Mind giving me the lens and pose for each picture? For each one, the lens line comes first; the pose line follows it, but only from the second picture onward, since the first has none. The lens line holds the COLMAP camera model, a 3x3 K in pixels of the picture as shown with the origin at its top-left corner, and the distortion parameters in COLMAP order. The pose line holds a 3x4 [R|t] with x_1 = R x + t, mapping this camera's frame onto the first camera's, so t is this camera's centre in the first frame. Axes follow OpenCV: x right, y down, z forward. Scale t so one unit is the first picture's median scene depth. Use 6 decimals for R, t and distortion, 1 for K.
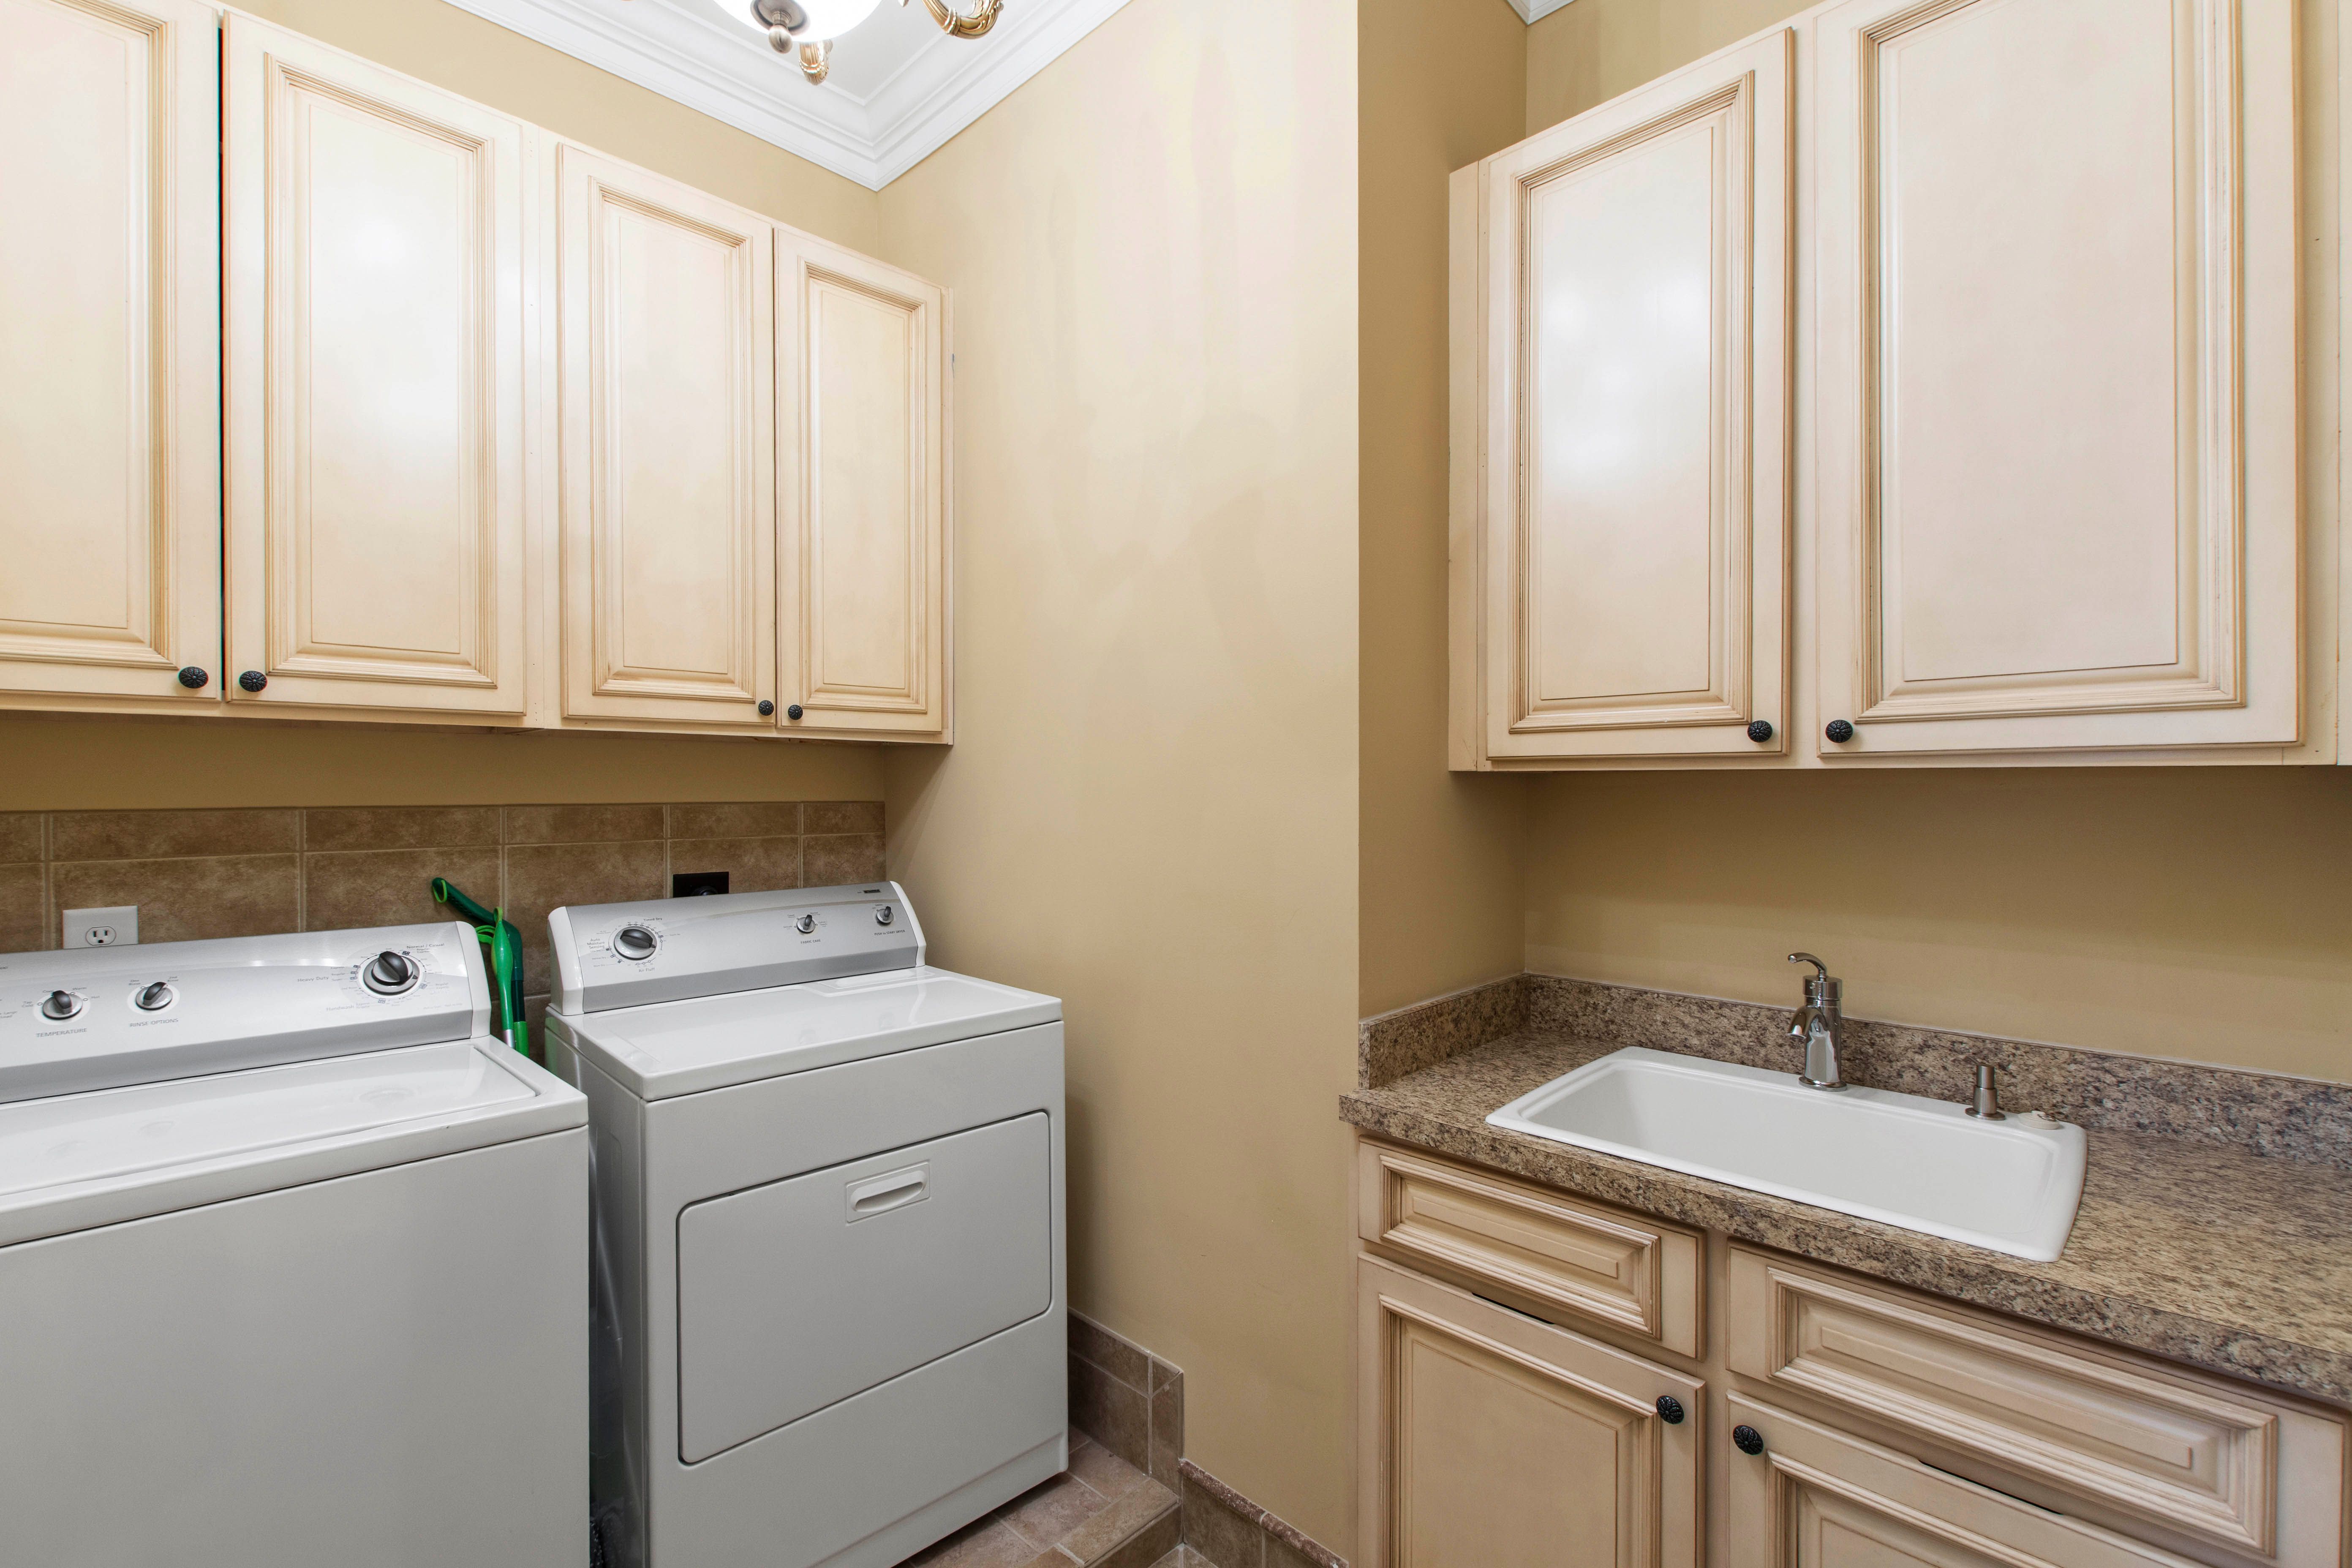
lens RADIAL K [[1039.4, 0, 1183.4], [0, 1039.4, 791.7], [0, 0, 1]] dist [-0.001409, 0.000394]
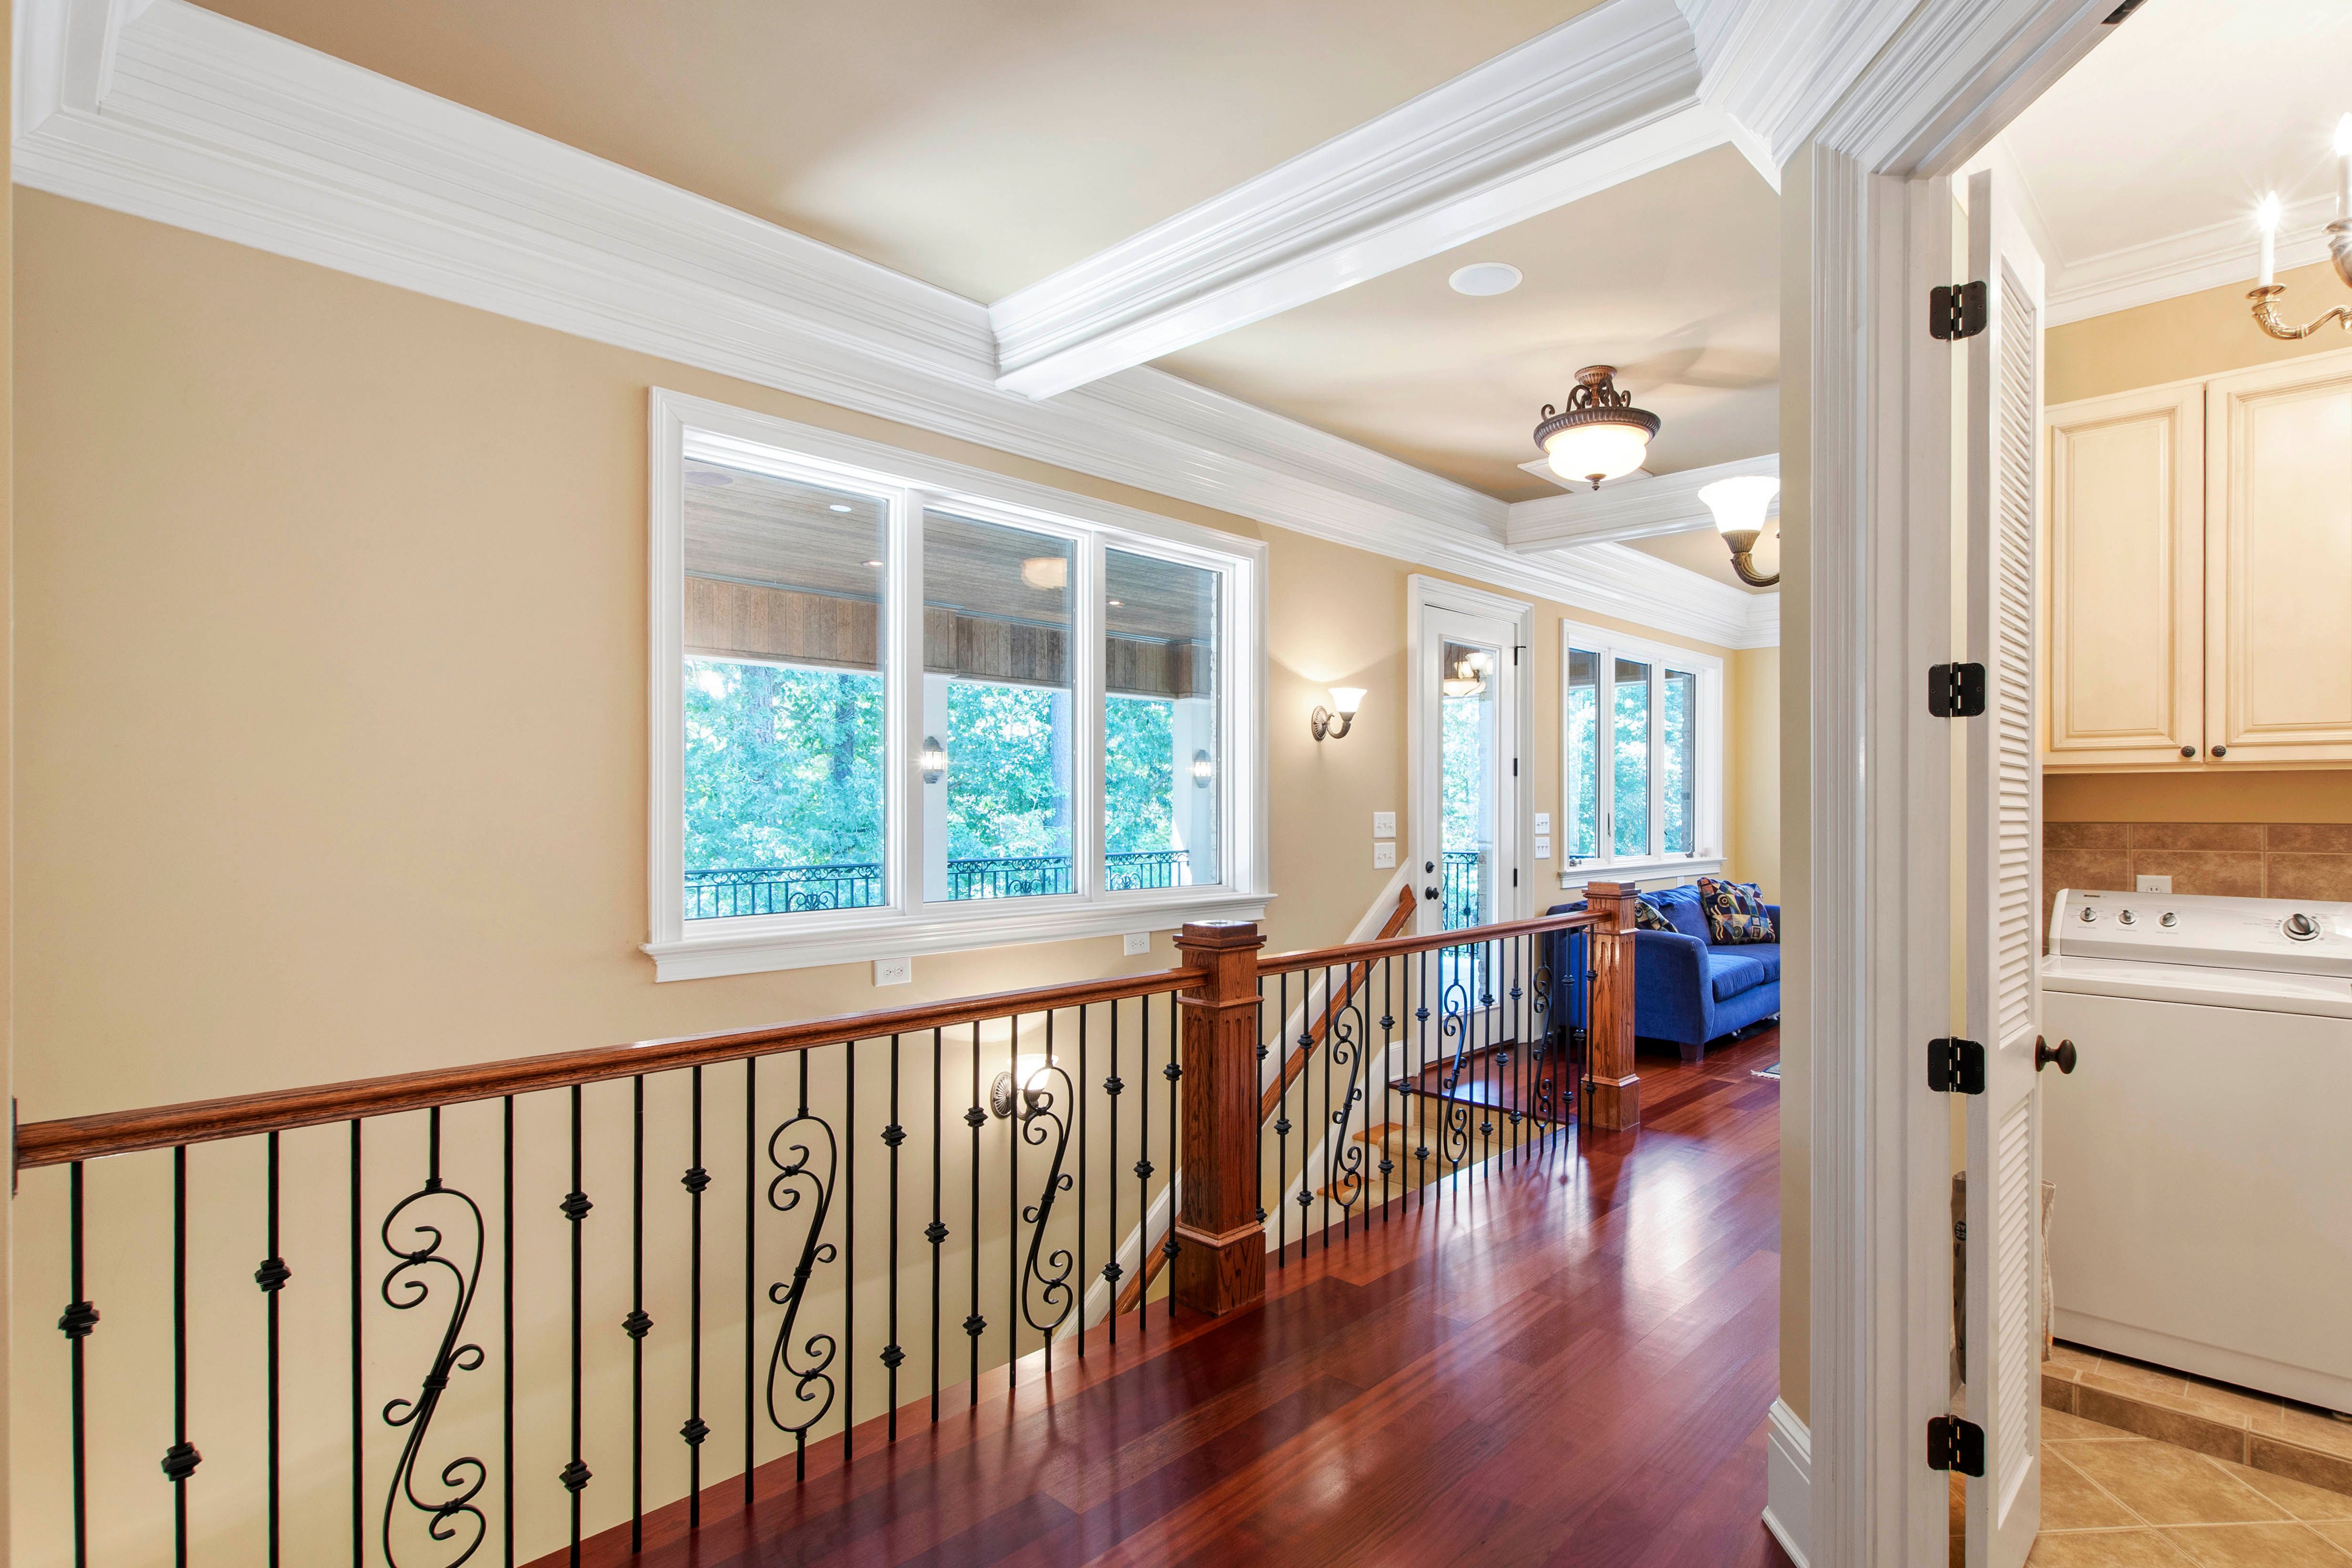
lens RADIAL K [[1187.3, 0, 1181.5], [0, 1187.3, 801.9], [0, 0, 1]] dist [-0.017159, -0.000675]
pose [[-0.007929, -0.003110, -0.999964, 1.065939], [-0.009333, 0.999952, -0.003036, 0.003310], [0.999925, 0.009309, -0.007958, -0.722740]]
